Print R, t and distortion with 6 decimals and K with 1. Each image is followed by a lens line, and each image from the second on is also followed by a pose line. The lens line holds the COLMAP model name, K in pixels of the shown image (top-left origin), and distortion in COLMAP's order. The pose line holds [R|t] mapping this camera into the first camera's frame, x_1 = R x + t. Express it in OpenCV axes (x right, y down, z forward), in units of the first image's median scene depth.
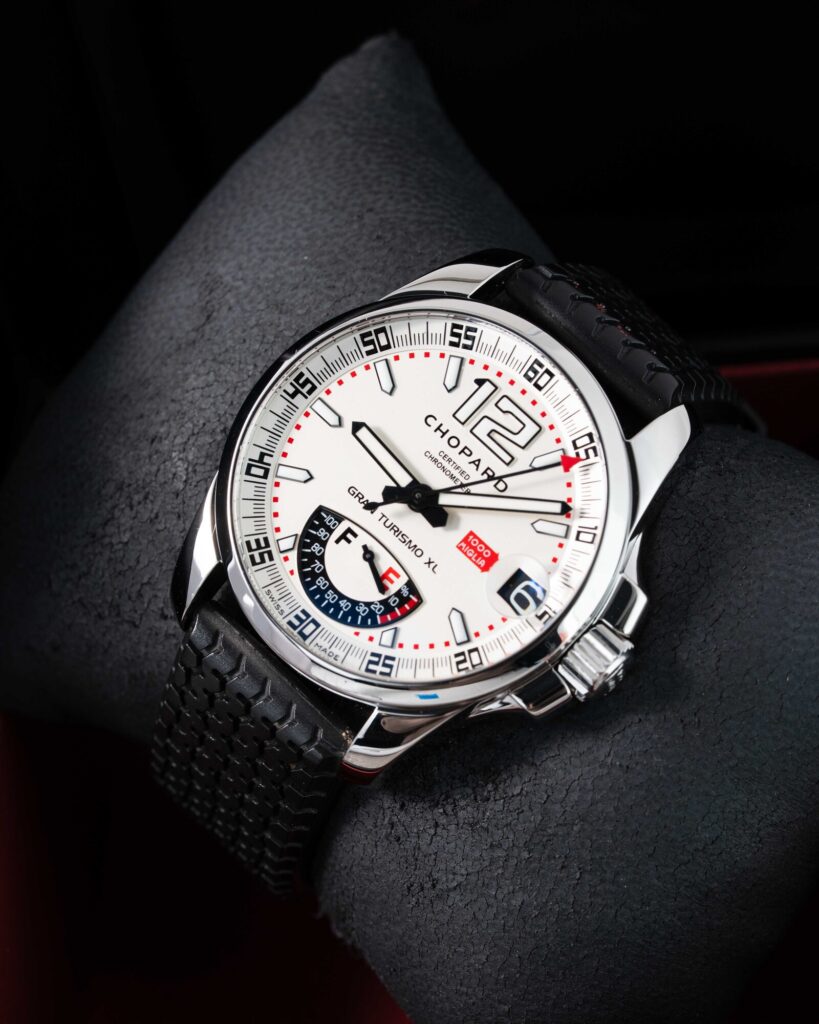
lens RADIAL K [[4400.2, 0, 415.3], [0, 4400.2, 512.2], [0, 0, 1]] dist [-0.142954, 0.000000]
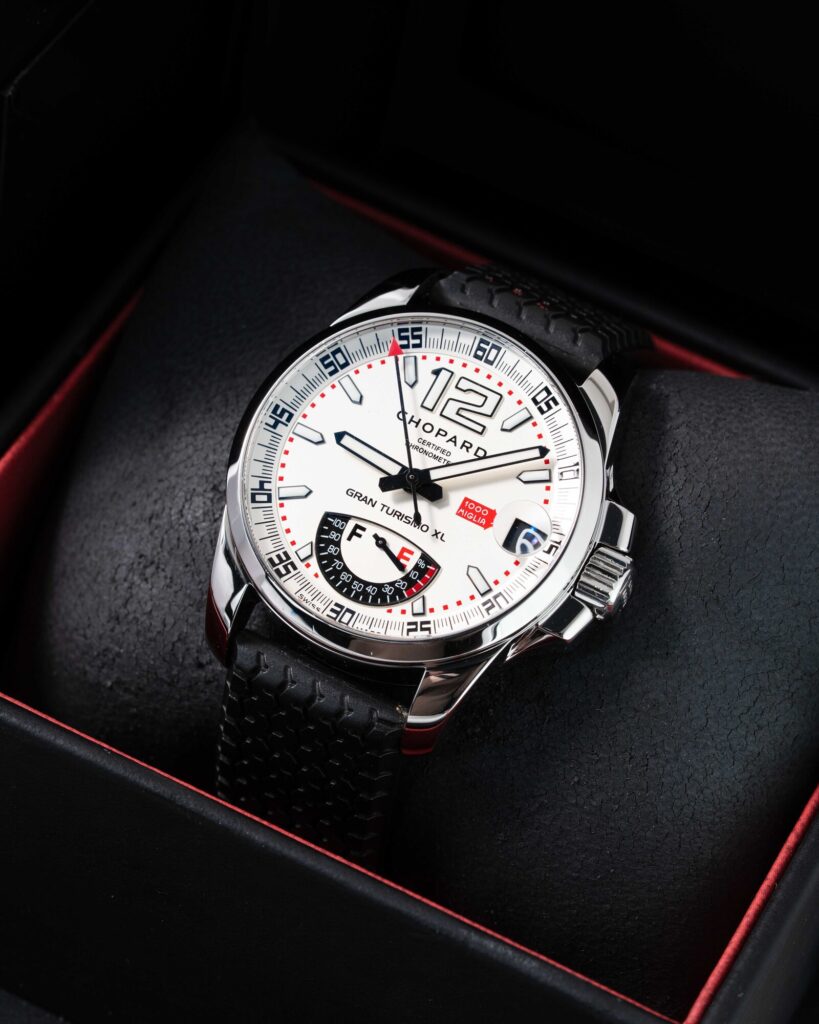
lens RADIAL K [[4400.2, 0, 407.1], [0, 4400.2, 514.1], [0, 0, 1]] dist [-0.142954, 0.000000]
pose [[0.962749, -0.234608, 0.134434, -0.150567], [0.253261, 0.956564, -0.144375, 0.163621], [-0.094724, 0.173044, 0.980348, -0.081992]]
